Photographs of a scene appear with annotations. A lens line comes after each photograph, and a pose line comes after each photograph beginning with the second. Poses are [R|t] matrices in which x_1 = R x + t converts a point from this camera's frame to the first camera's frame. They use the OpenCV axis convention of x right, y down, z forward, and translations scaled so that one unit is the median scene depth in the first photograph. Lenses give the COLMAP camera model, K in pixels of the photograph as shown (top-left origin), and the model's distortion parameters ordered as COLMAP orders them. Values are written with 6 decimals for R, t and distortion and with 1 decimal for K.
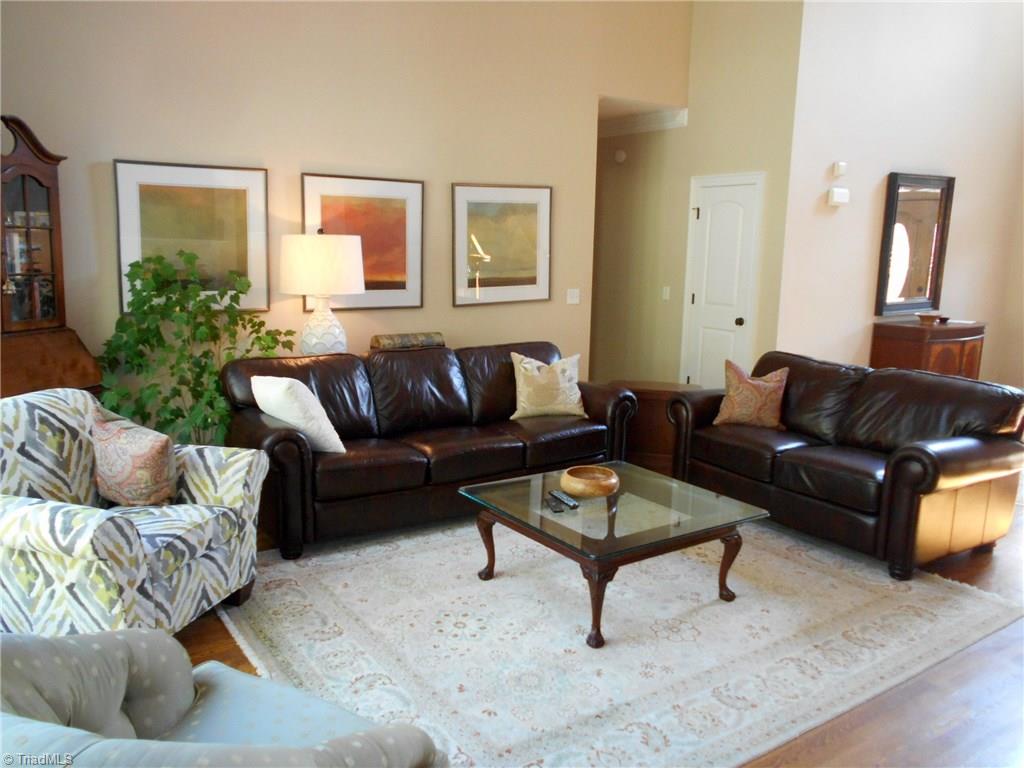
lens RADIAL K [[820.9, 0, 513.3], [0, 820.9, 385.3], [0, 0, 1]] dist [0.003526, 0.014437]
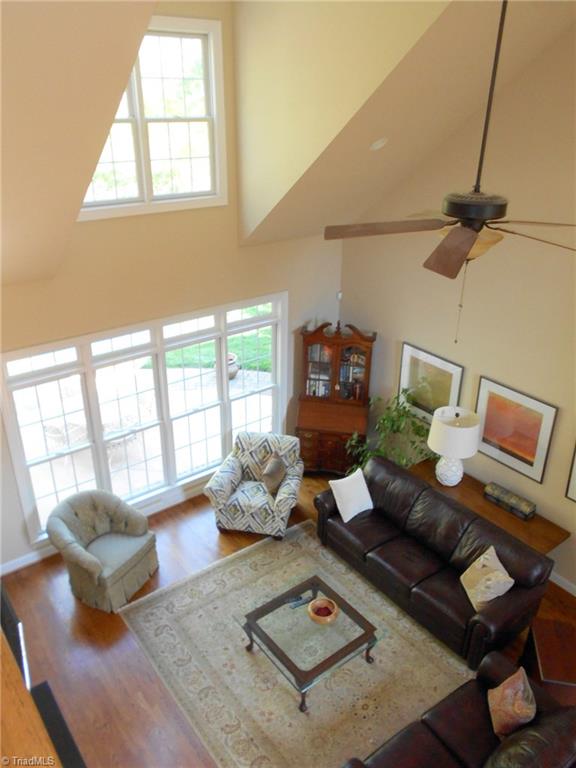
lens RADIAL K [[615.7, 0, 290.9], [0, 615.7, 380.8], [0, 0, 1]] dist [0.003526, 0.014437]
pose [[0.058318, 0.428846, -0.901493, 0.864526], [-0.185728, 0.891925, 0.412280, -0.709207], [0.980869, 0.143390, 0.131664, 0.480569]]
